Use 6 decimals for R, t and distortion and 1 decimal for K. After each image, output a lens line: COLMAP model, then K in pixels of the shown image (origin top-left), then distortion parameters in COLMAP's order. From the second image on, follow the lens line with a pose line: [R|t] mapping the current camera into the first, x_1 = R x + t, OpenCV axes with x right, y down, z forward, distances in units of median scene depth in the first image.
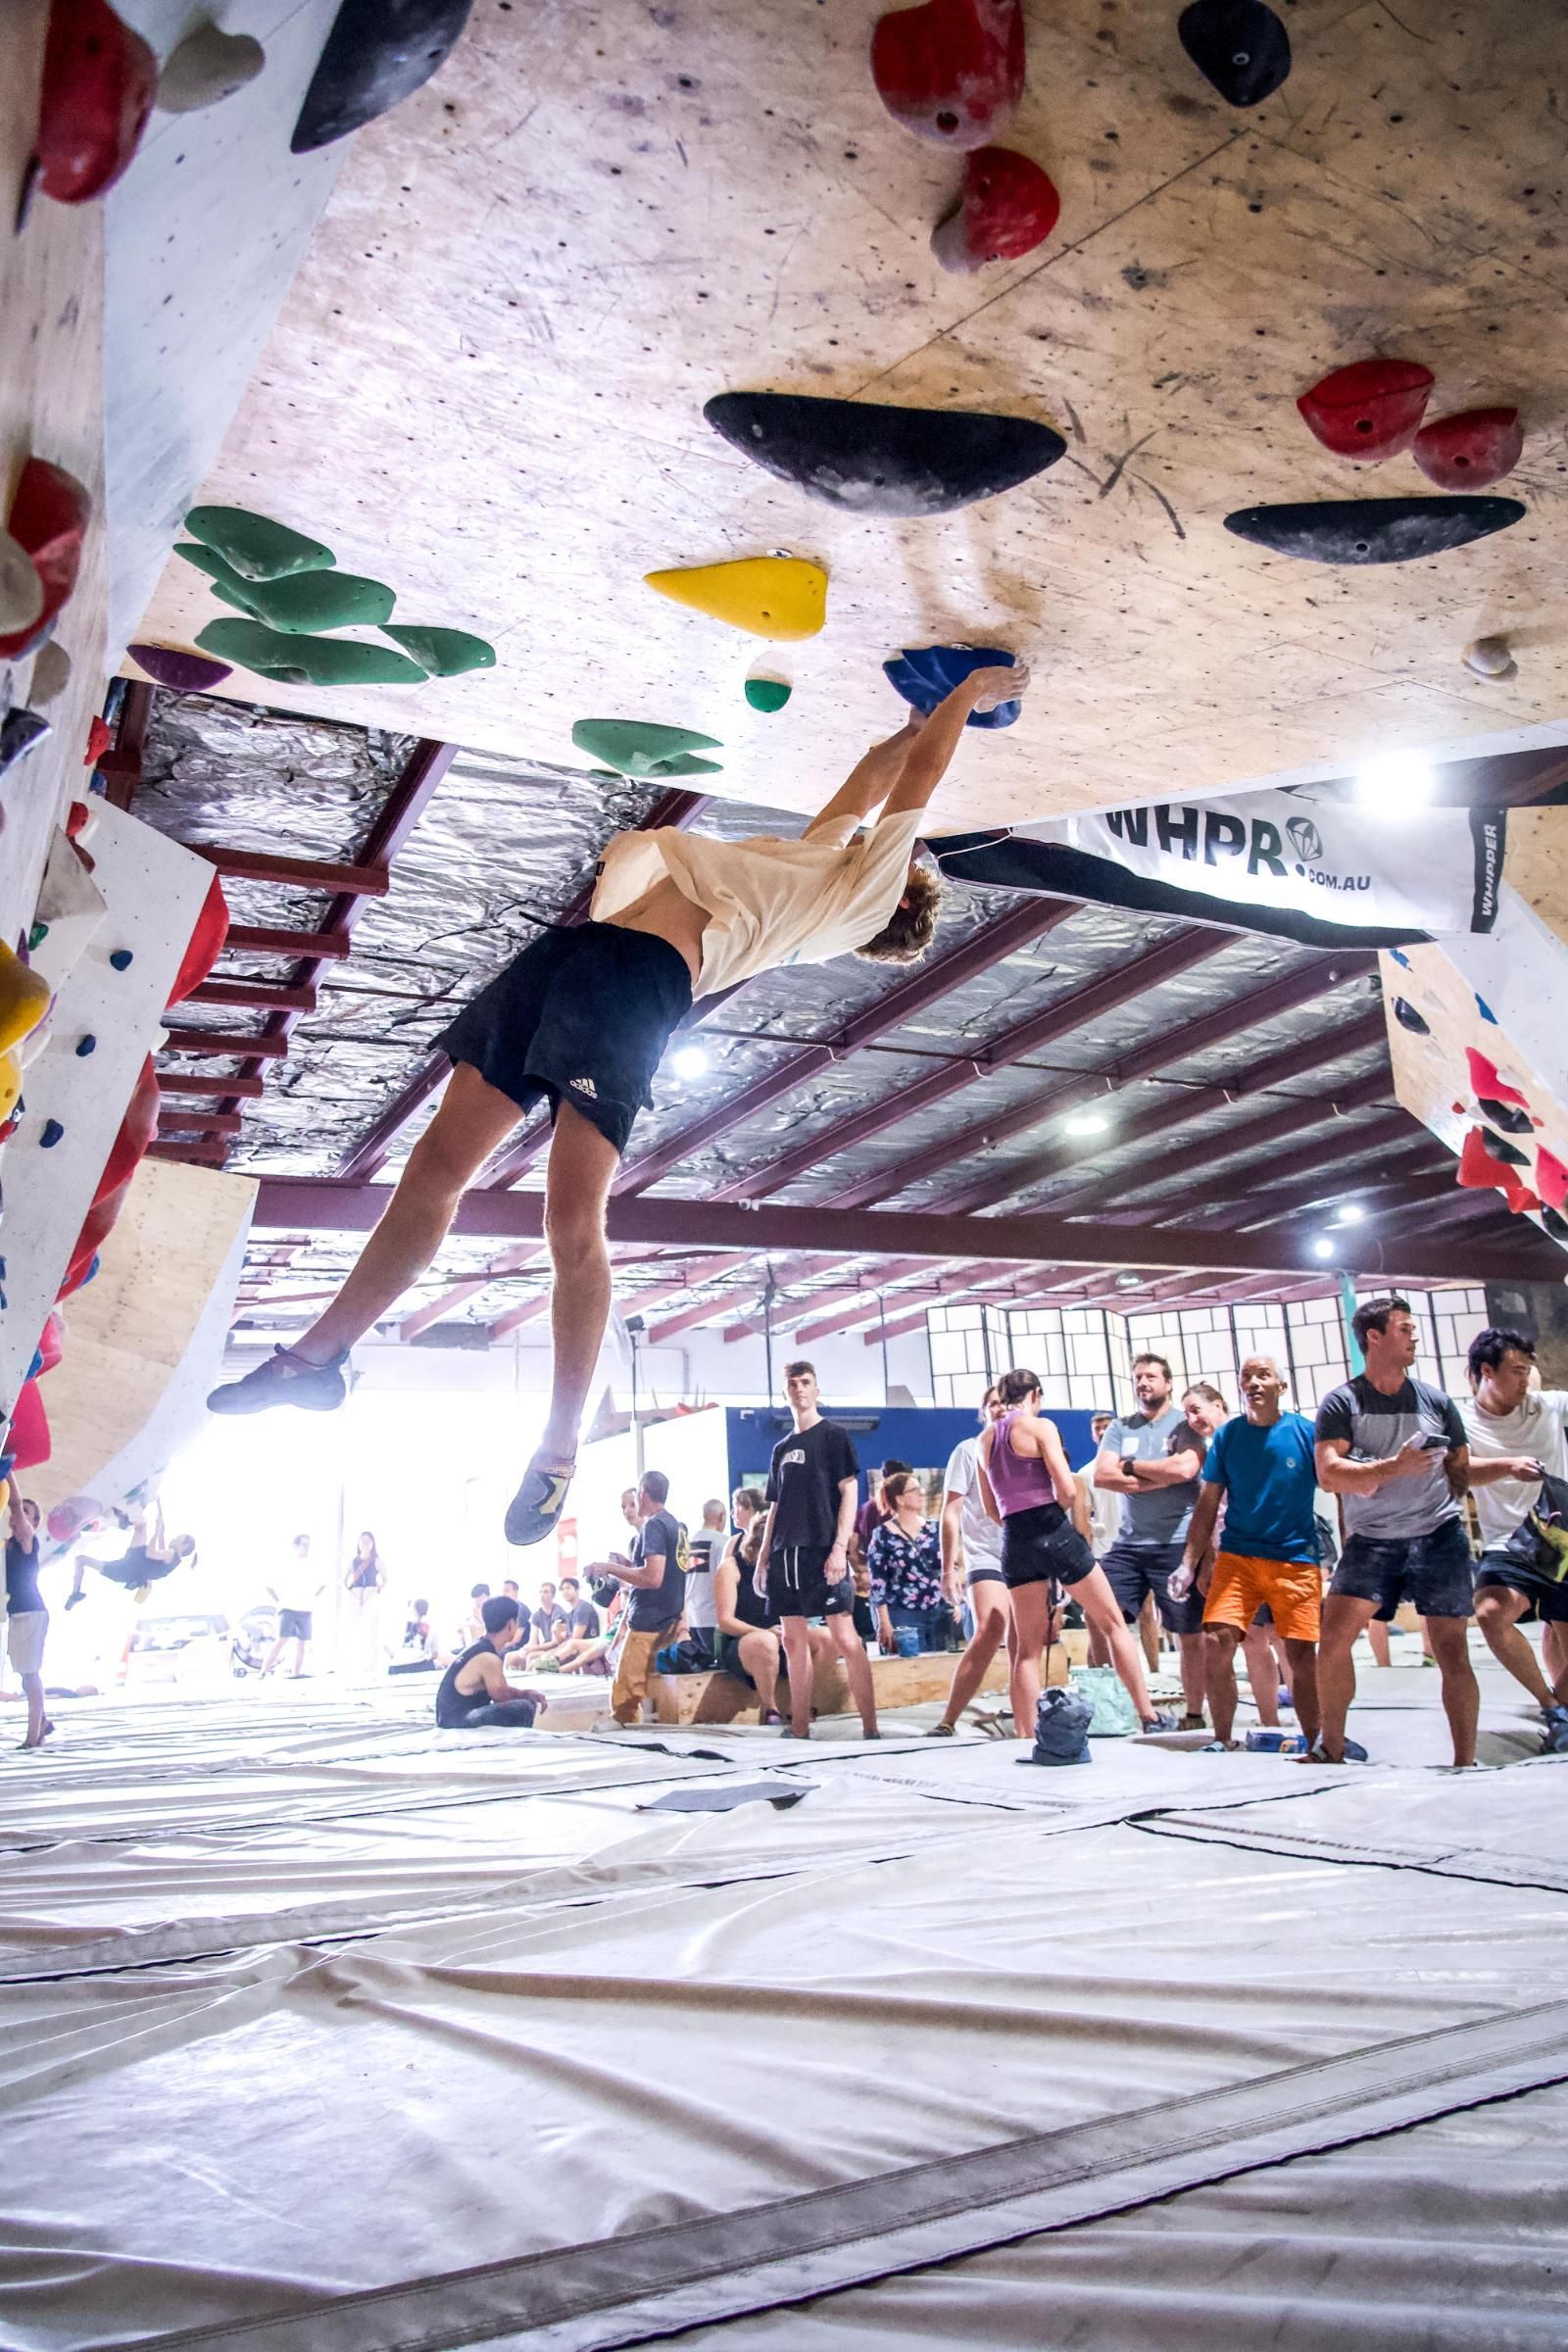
lens RADIAL K [[1608.6, 0, 782.2], [0, 1608.6, 1173.5], [0, 0, 1]] dist [-0.024801, 0.008379]
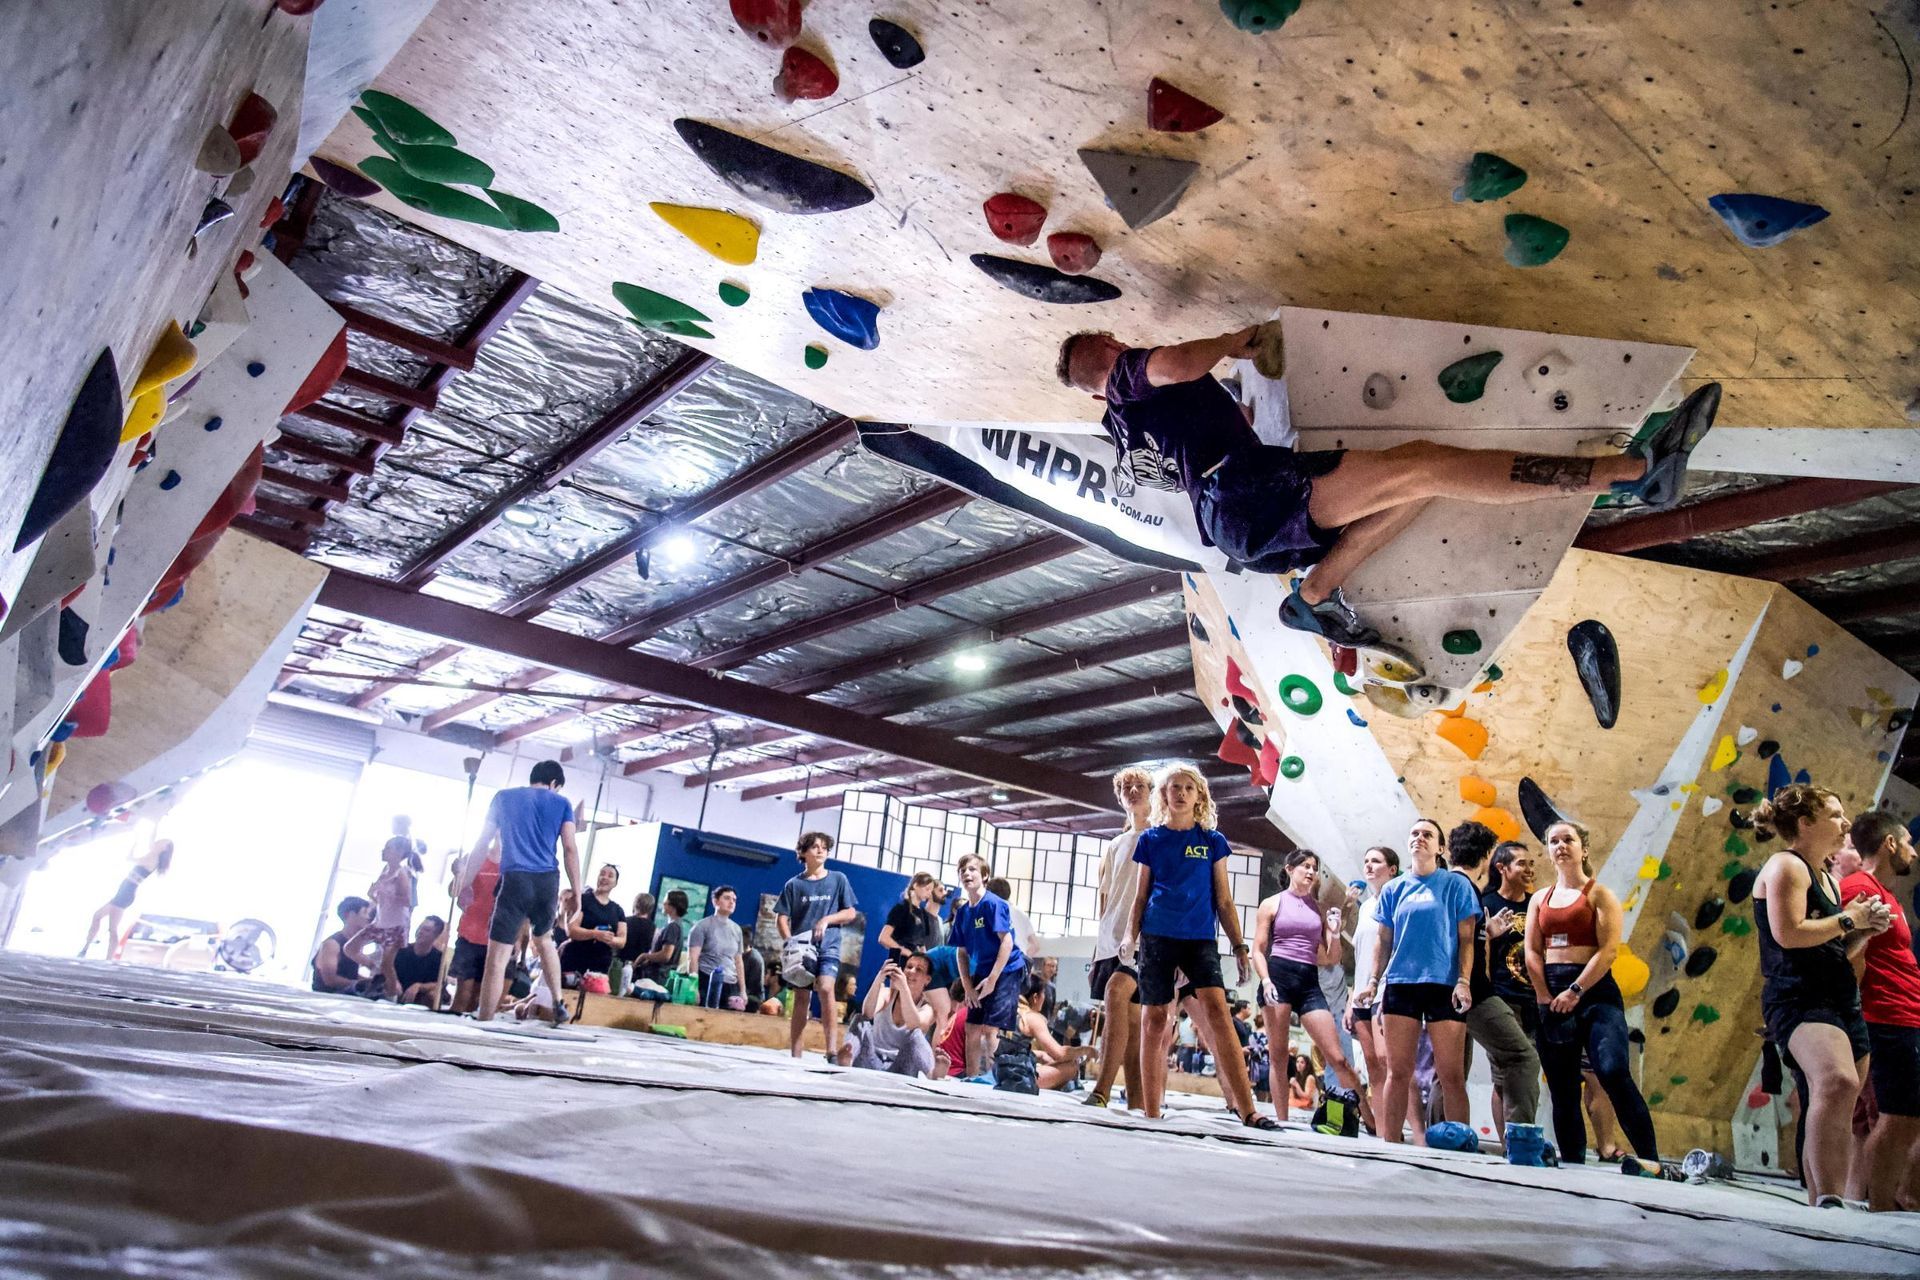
lens RADIAL K [[1308.7, 0, 963.1], [0, 1308.7, 621.7], [0, 0, 1]] dist [-0.016035, 0.007767]
pose [[0.969741, 0.210648, 0.123406, 0.054579], [-0.202718, 0.976454, -0.073779, 0.025036], [-0.136041, 0.046530, 0.989610, -0.116033]]
